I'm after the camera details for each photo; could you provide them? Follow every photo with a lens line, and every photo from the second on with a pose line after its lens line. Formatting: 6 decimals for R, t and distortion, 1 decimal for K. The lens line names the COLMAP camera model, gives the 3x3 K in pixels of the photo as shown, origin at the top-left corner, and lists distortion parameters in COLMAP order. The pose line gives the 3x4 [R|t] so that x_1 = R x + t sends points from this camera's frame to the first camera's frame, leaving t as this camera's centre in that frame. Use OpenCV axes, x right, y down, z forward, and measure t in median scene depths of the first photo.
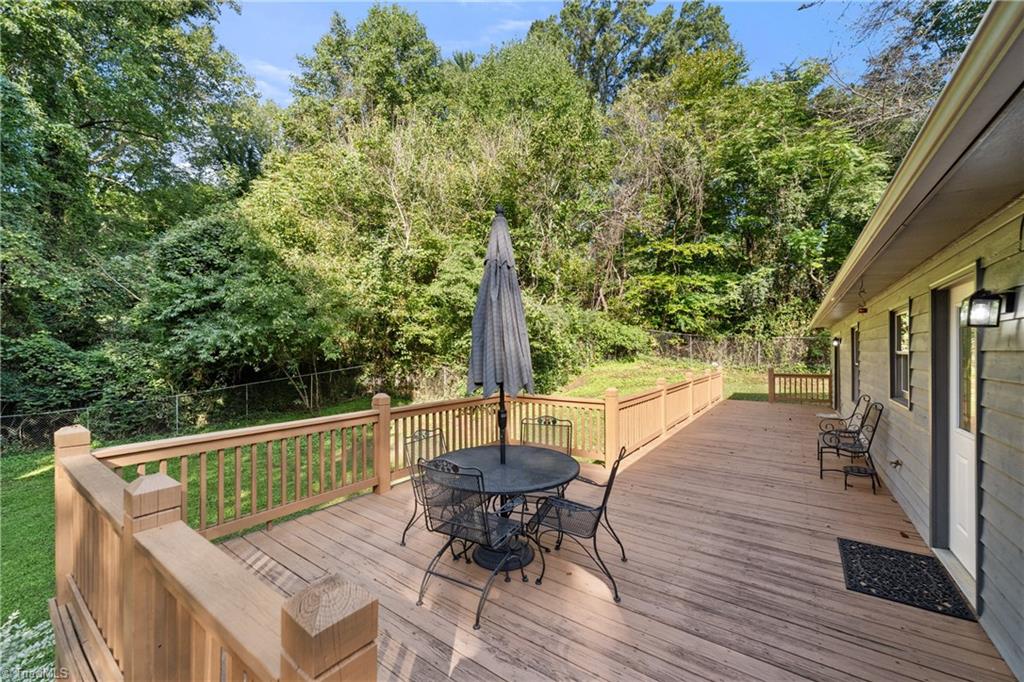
lens RADIAL K [[391.1, 0, 511.3], [0, 391.1, 347.5], [0, 0, 1]] dist [0.000220, -0.000328]
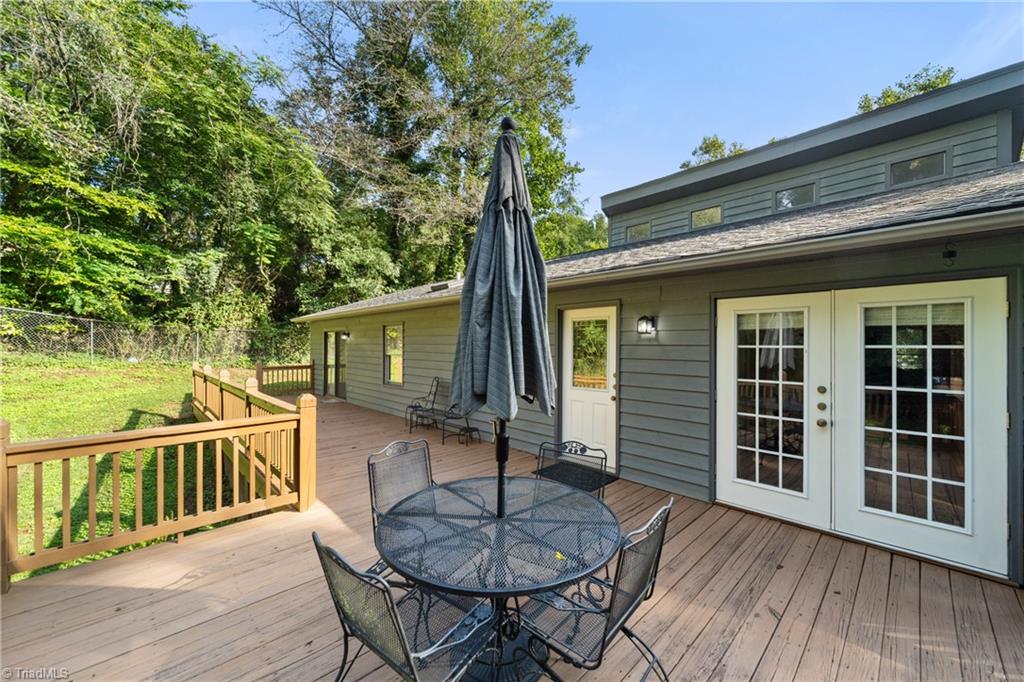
lens RADIAL K [[391.1, 0, 521.5], [0, 391.1, 342.4], [0, 0, 1]] dist [0.000220, -0.000328]
pose [[0.183037, 0.009965, 0.983056, -0.095245], [-0.012844, 0.999888, -0.007744, 0.004762], [-0.983022, -0.011209, 0.183144, 0.129492]]
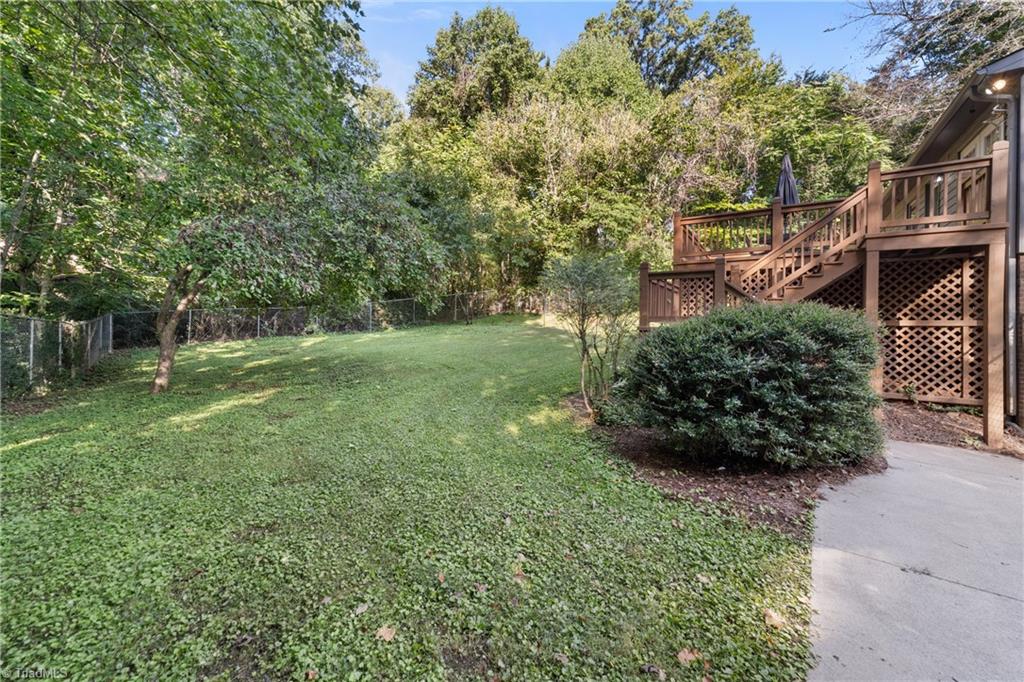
lens RADIAL K [[391.1, 0, 519.1], [0, 391.1, 325.0], [0, 0, 1]] dist [0.000220, -0.000328]
pose [[0.999150, 0.018991, 0.036596, -0.350088], [-0.019016, 0.999819, 0.000325, 0.166200], [-0.036584, -0.001021, 0.999330, -0.312861]]
